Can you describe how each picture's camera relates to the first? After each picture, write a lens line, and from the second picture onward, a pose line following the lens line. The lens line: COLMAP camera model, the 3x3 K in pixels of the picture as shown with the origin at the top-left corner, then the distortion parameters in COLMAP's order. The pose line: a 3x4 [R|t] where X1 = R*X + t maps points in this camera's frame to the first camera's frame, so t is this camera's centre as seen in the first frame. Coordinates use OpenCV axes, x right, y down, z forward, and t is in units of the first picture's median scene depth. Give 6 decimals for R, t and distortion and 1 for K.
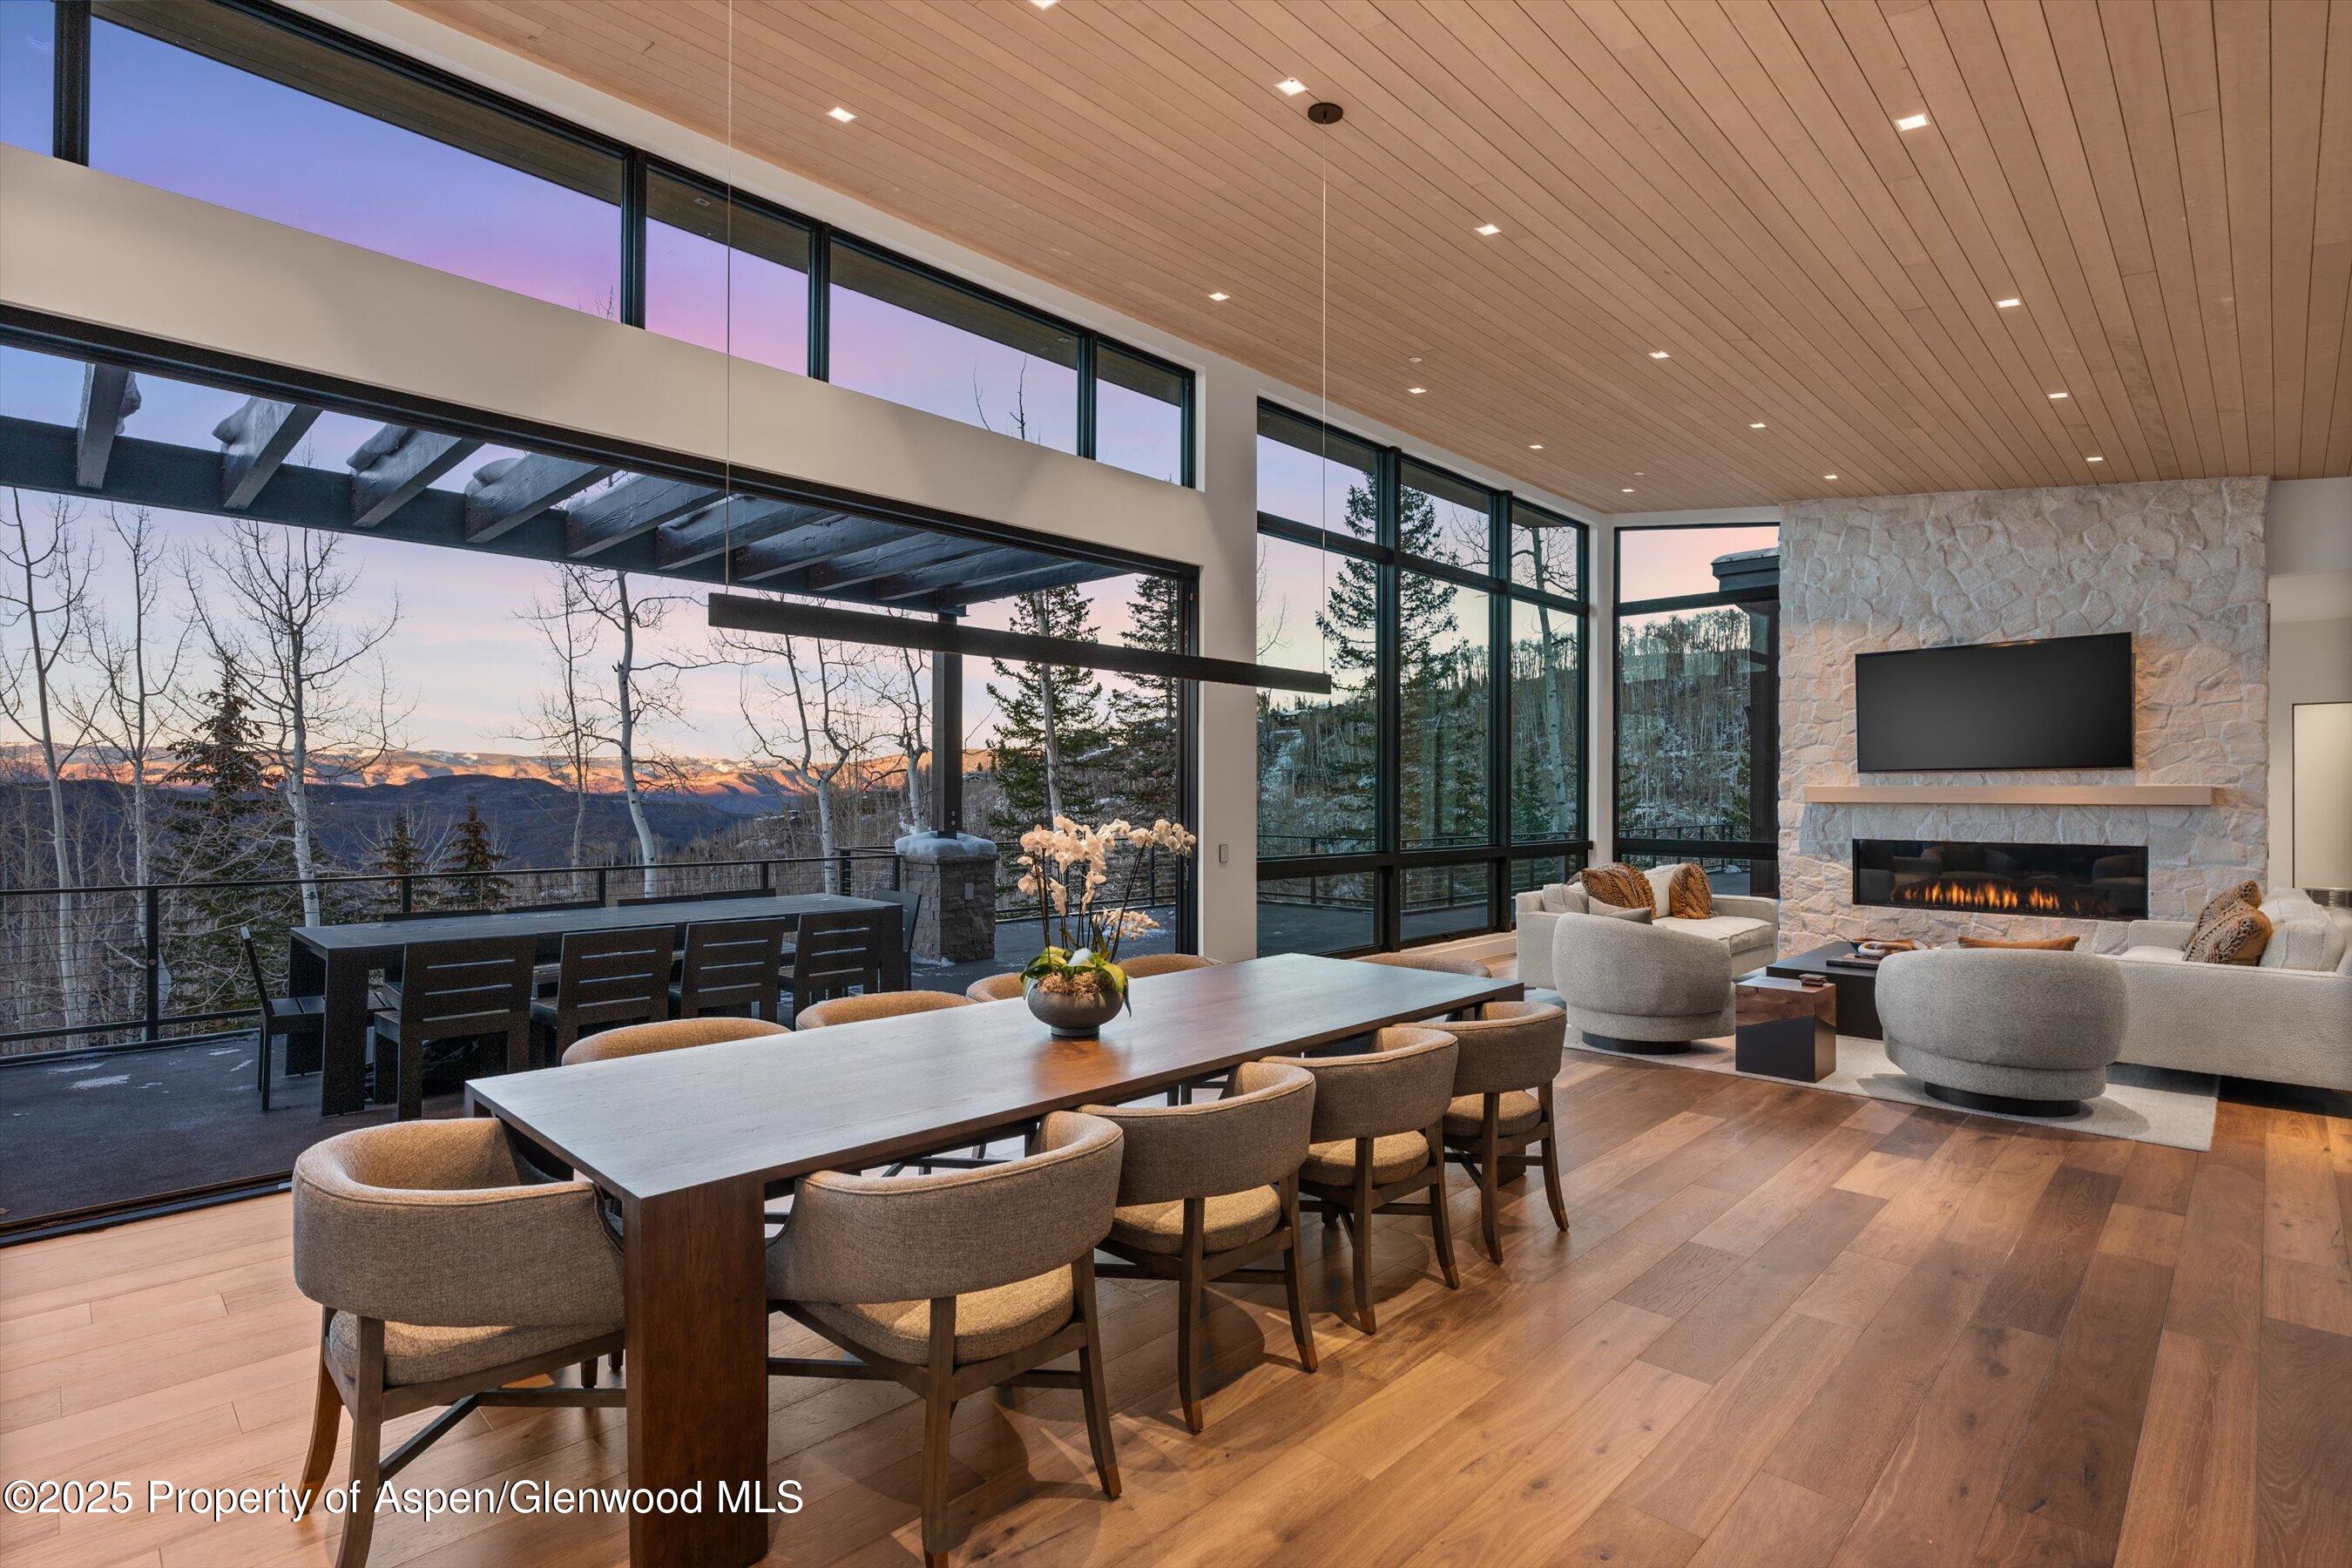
lens RADIAL K [[1128.3, 0, 1181.1], [0, 1128.3, 784.1], [0, 0, 1]] dist [0.005546, -0.001100]
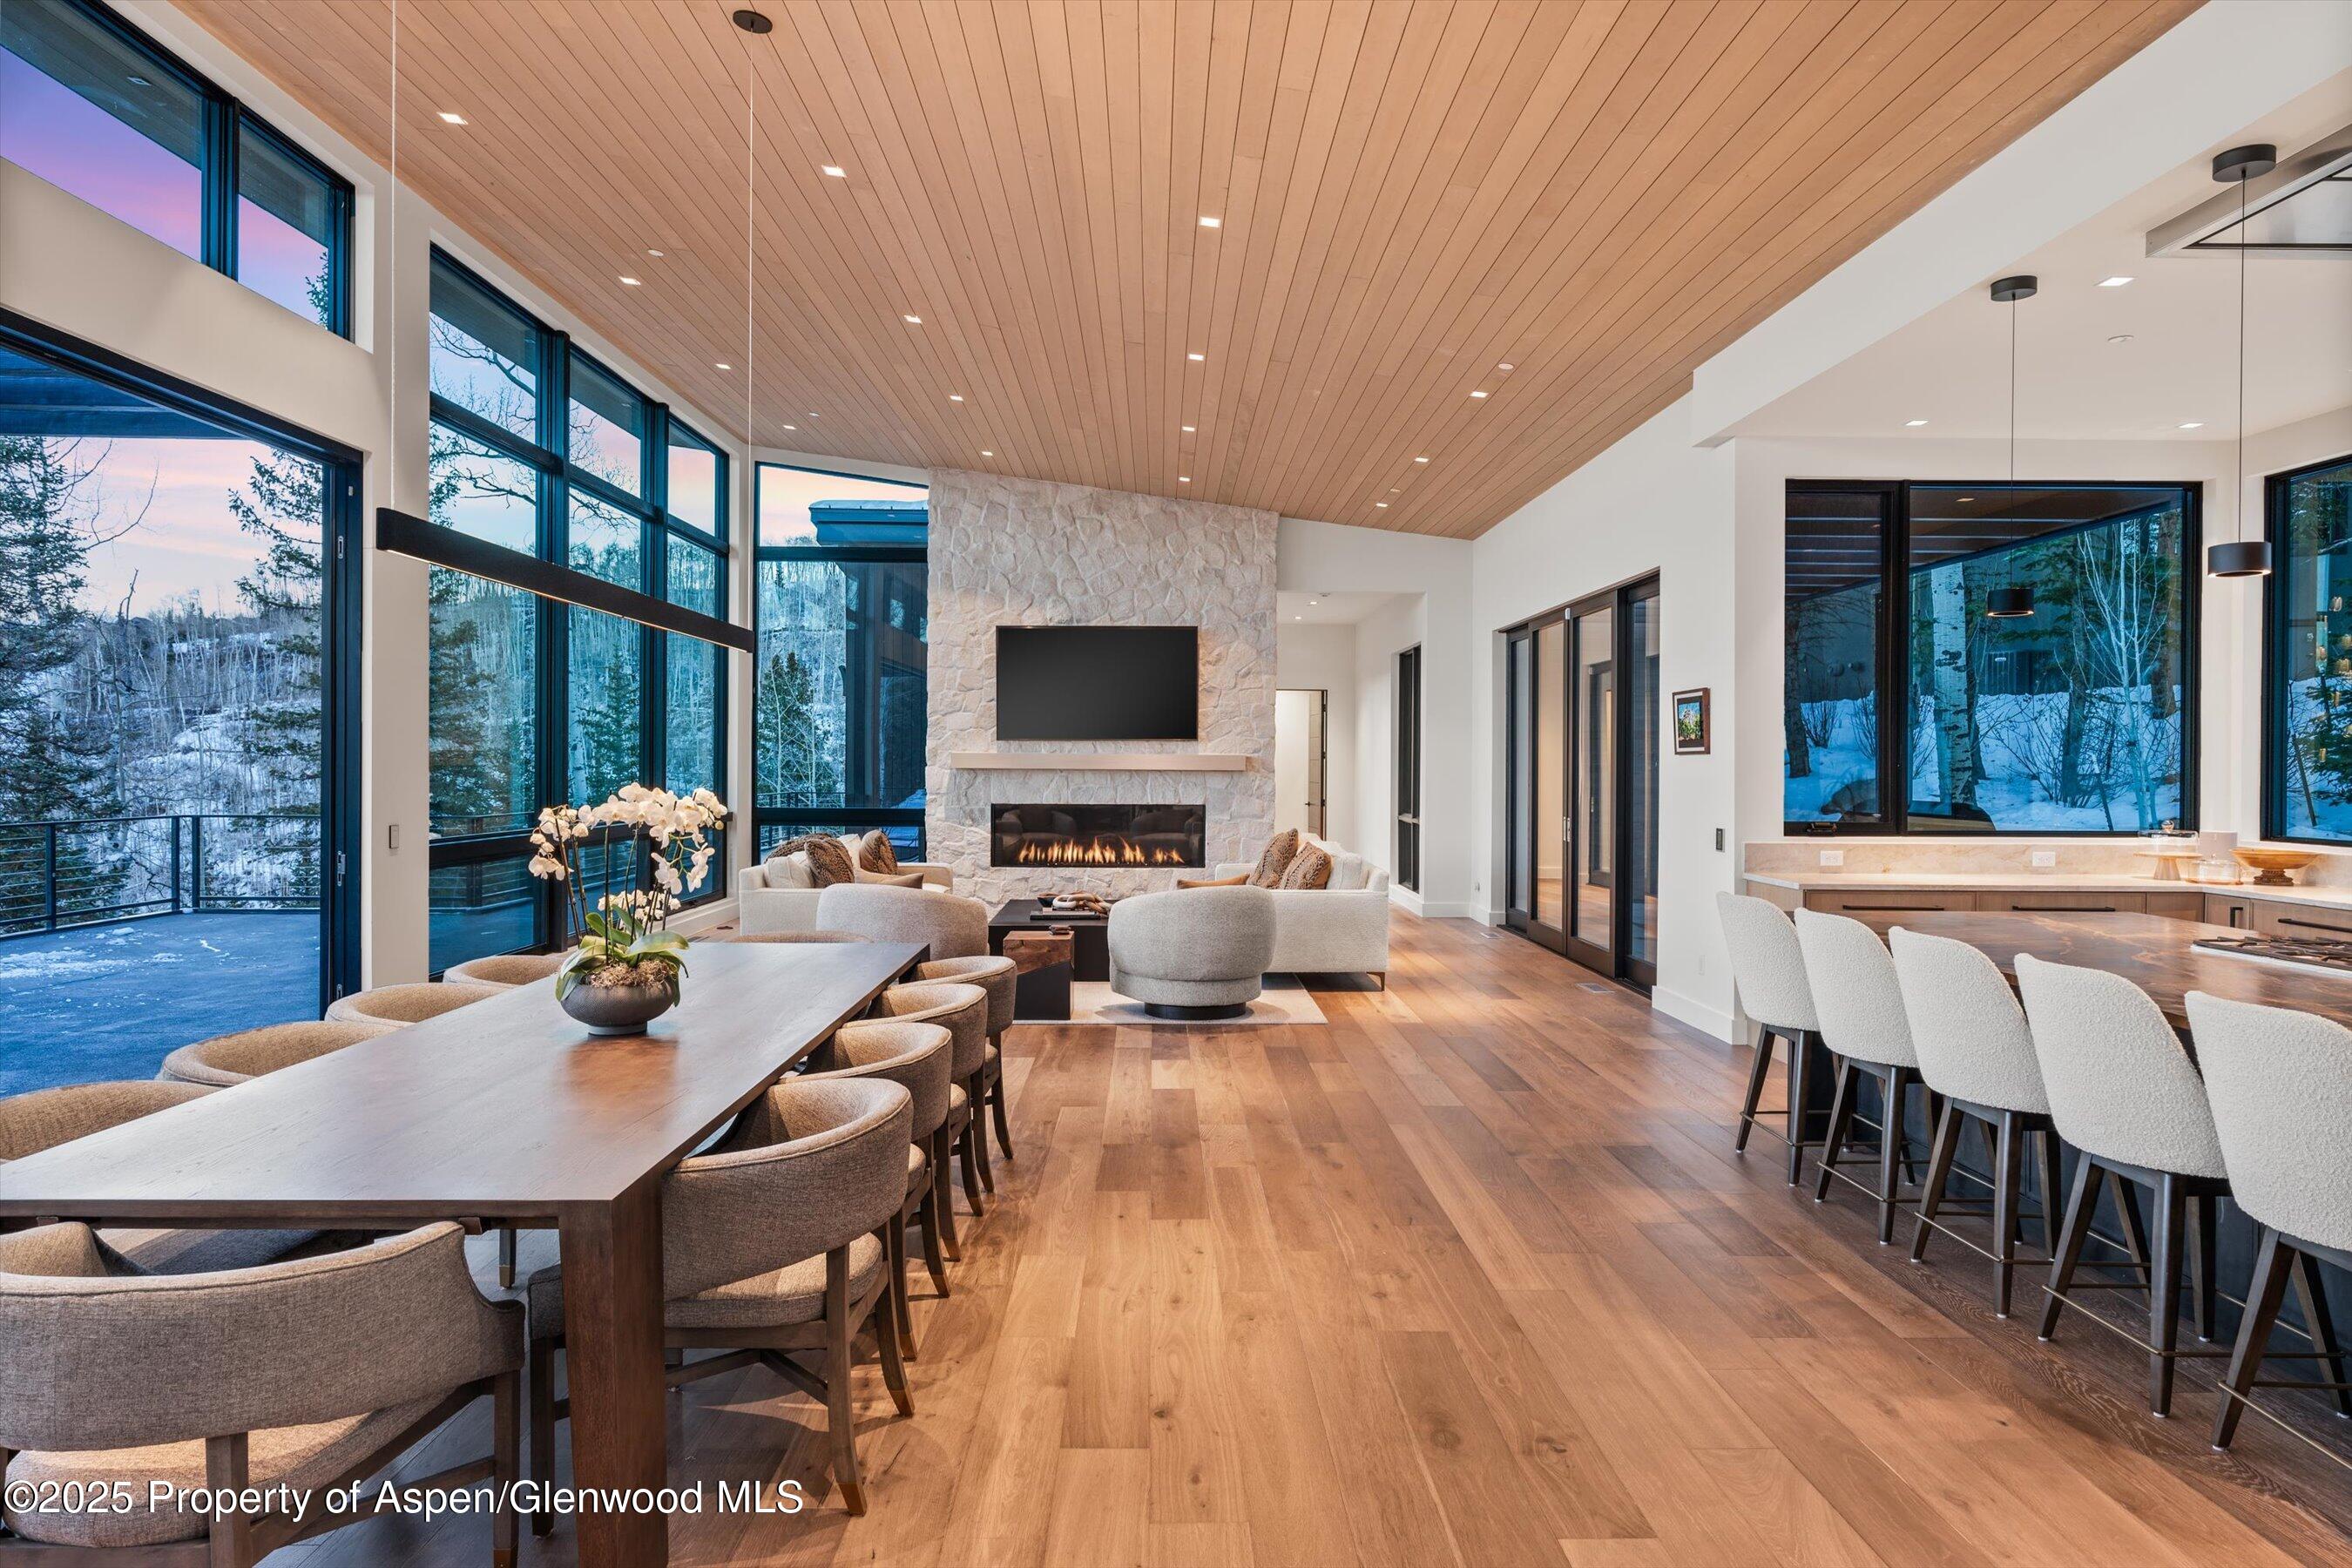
lens RADIAL K [[1390.4, 0, 1177.4], [0, 1390.4, 768.6], [0, 0, 1]] dist [0.004601, 0.000798]
pose [[0.705925, -0.000751, 0.708286, -0.194583], [-0.011532, 0.999855, 0.012553, -0.001453], [-0.708193, -0.017030, 0.705814, -0.026024]]
